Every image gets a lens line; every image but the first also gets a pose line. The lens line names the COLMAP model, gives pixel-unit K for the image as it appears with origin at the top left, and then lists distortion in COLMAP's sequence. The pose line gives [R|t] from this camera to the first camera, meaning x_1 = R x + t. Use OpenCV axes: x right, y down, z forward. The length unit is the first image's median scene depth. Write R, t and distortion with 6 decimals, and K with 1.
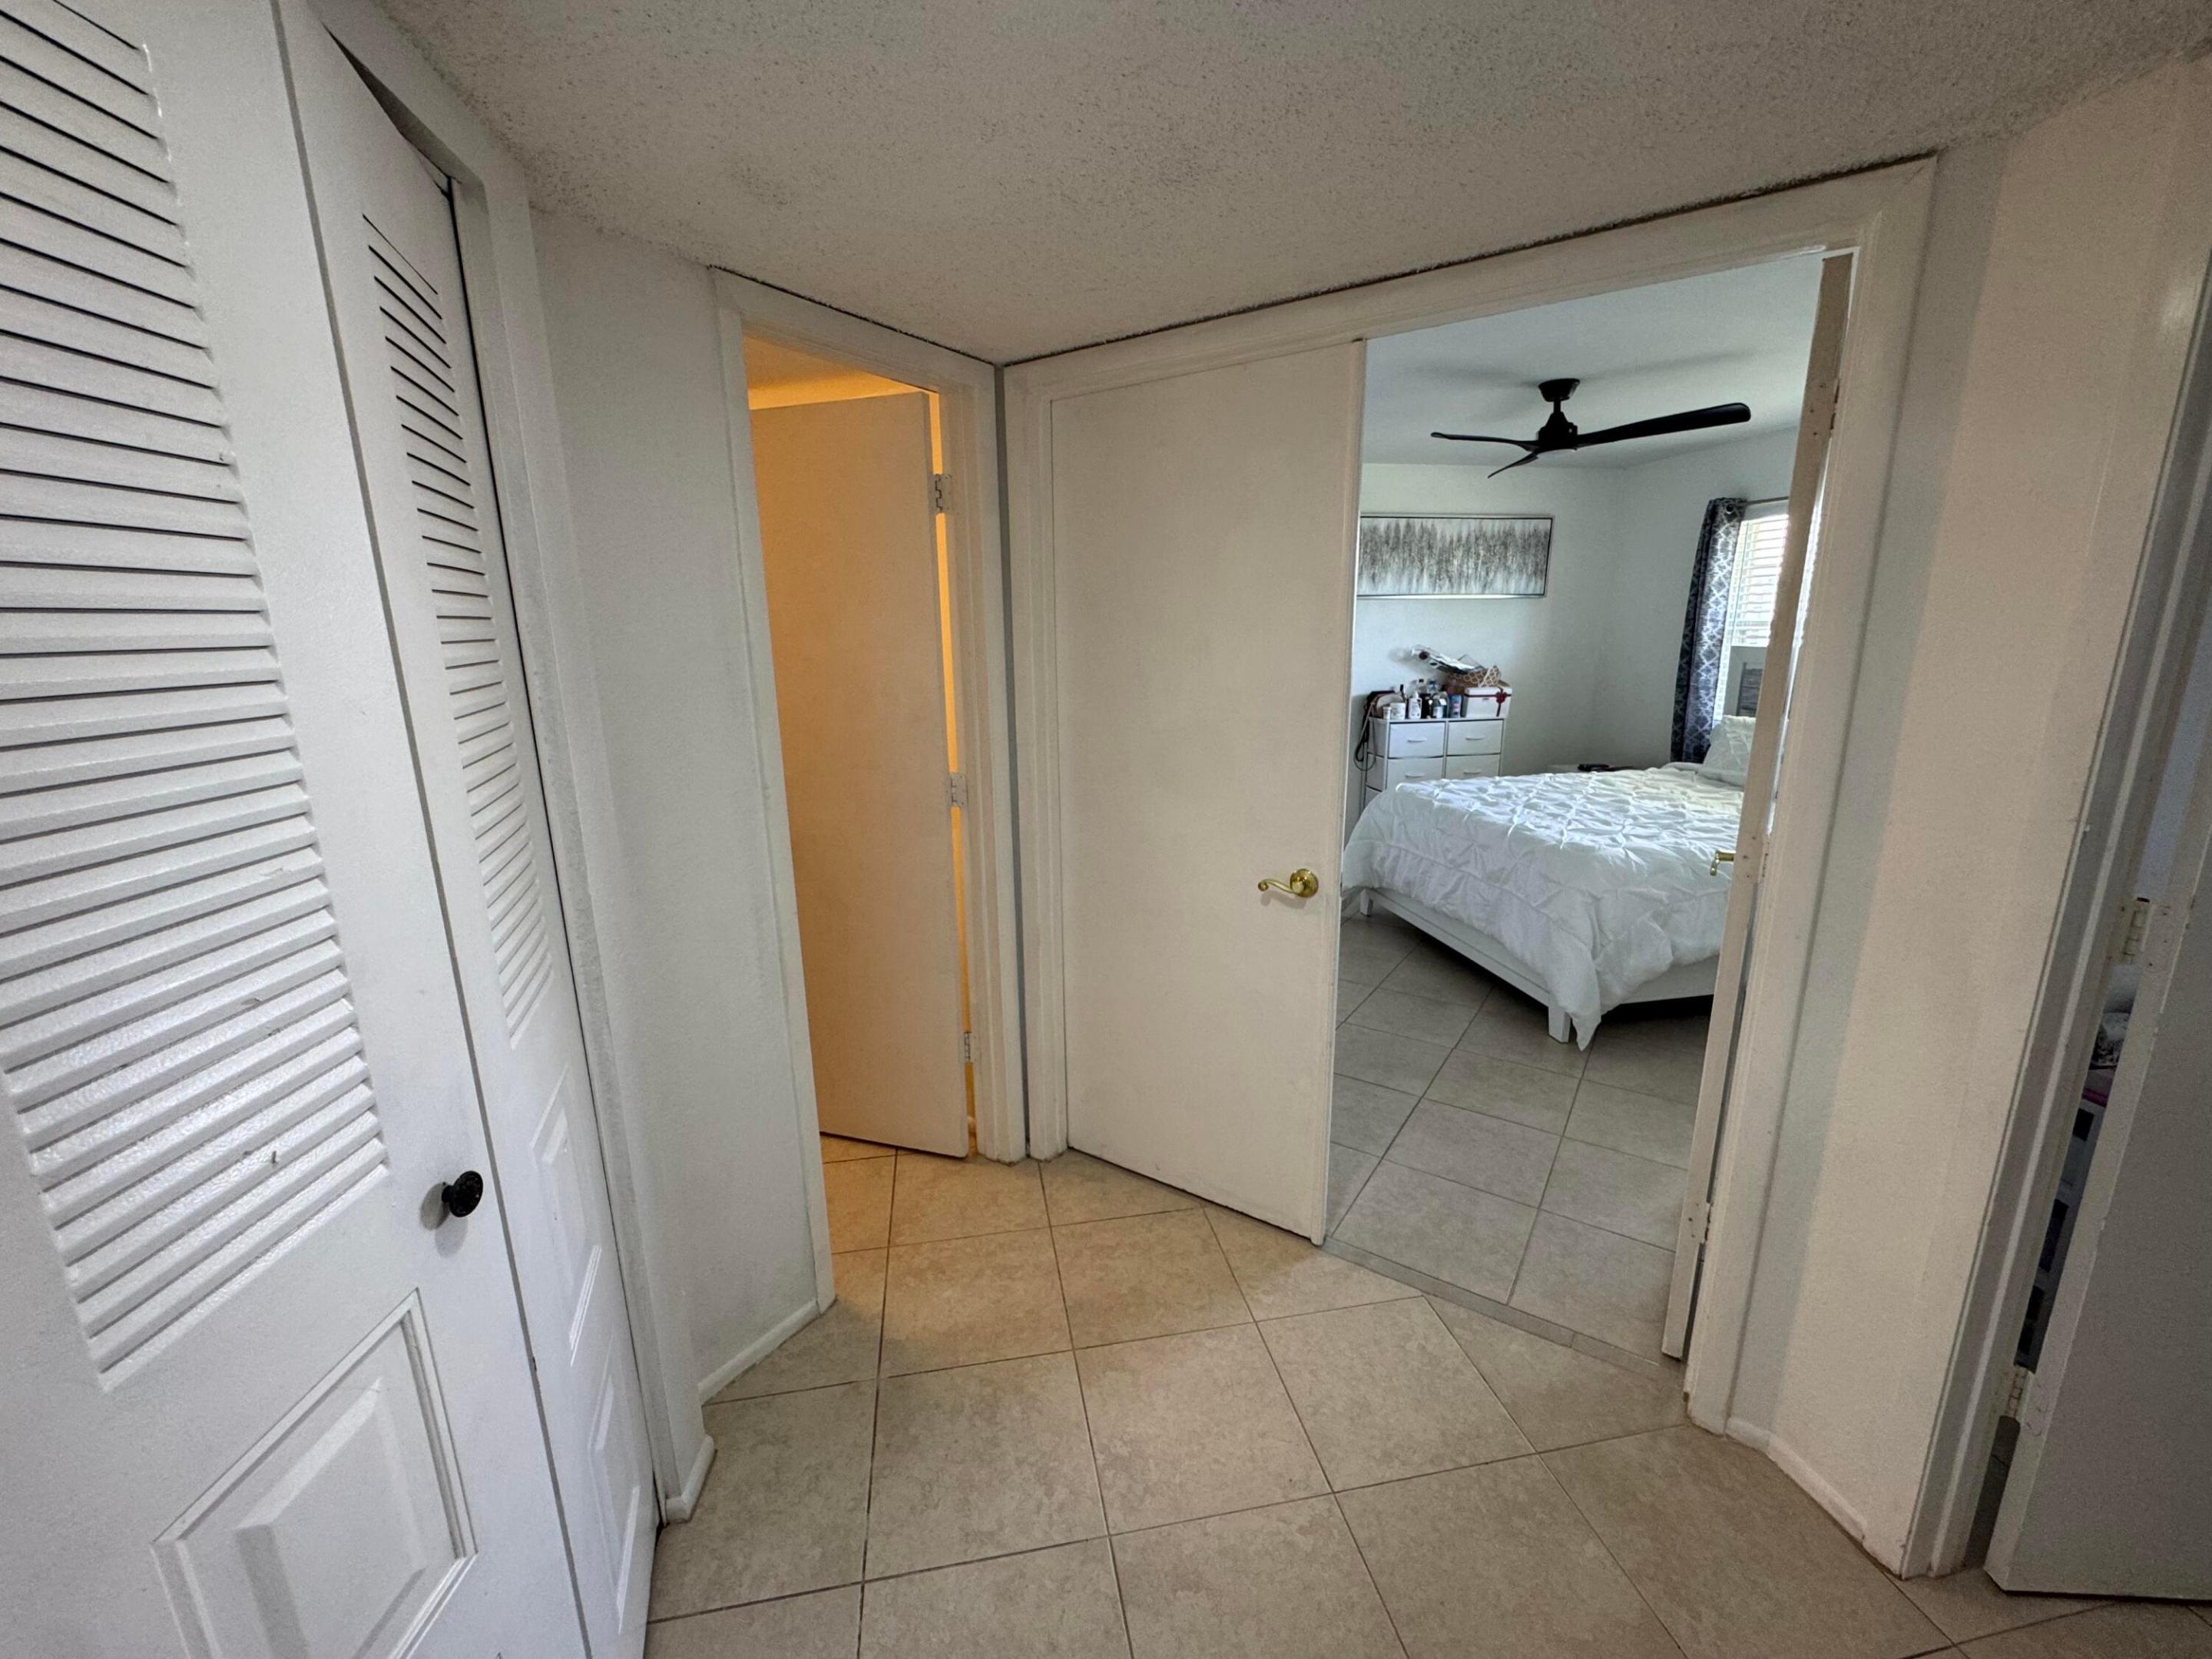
lens RADIAL K [[885.9, 0, 1106.0], [0, 885.9, 829.5], [0, 0, 1]] dist [0.010656, -0.000049]
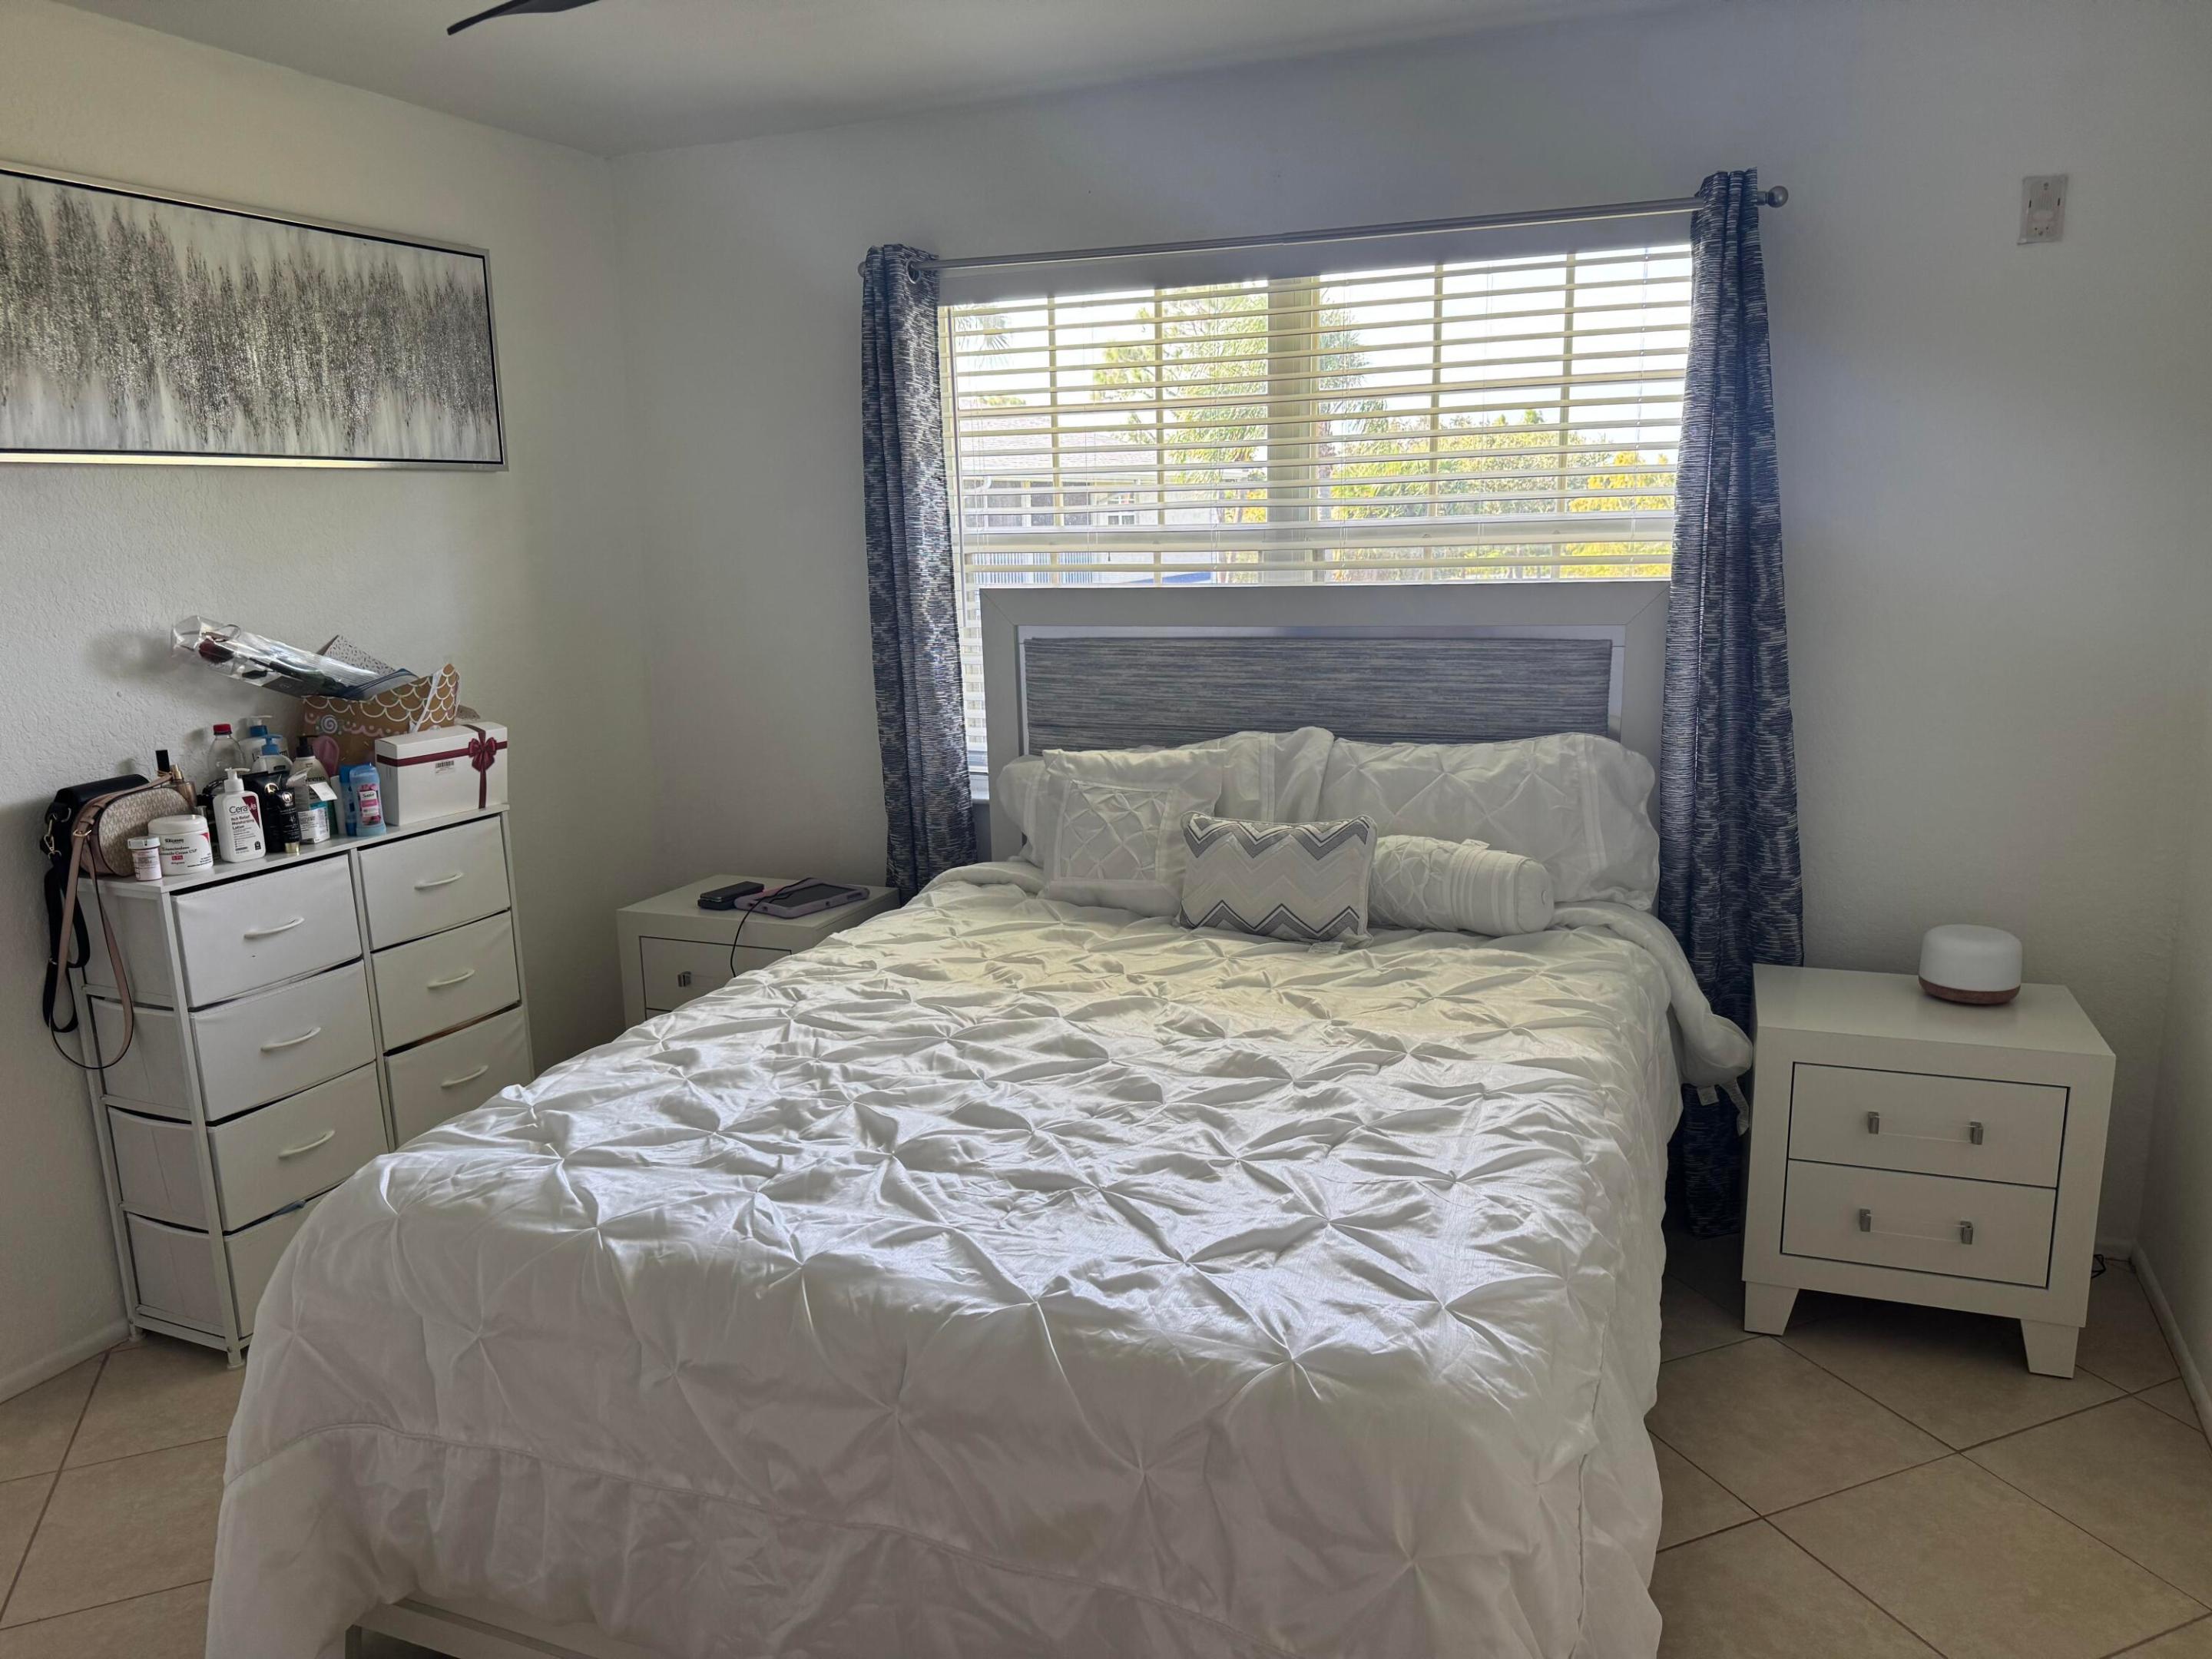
lens RADIAL K [[1571.2, 0, 1095.6], [0, 1571.2, 834.1], [0, 0, 1]] dist [0.090174, -0.082849]
pose [[0.565272, -0.171175, 0.806949, 0.072555], [0.202200, 0.977142, 0.065635, -0.111539], [-0.799739, 0.126063, 0.586962, 0.449060]]
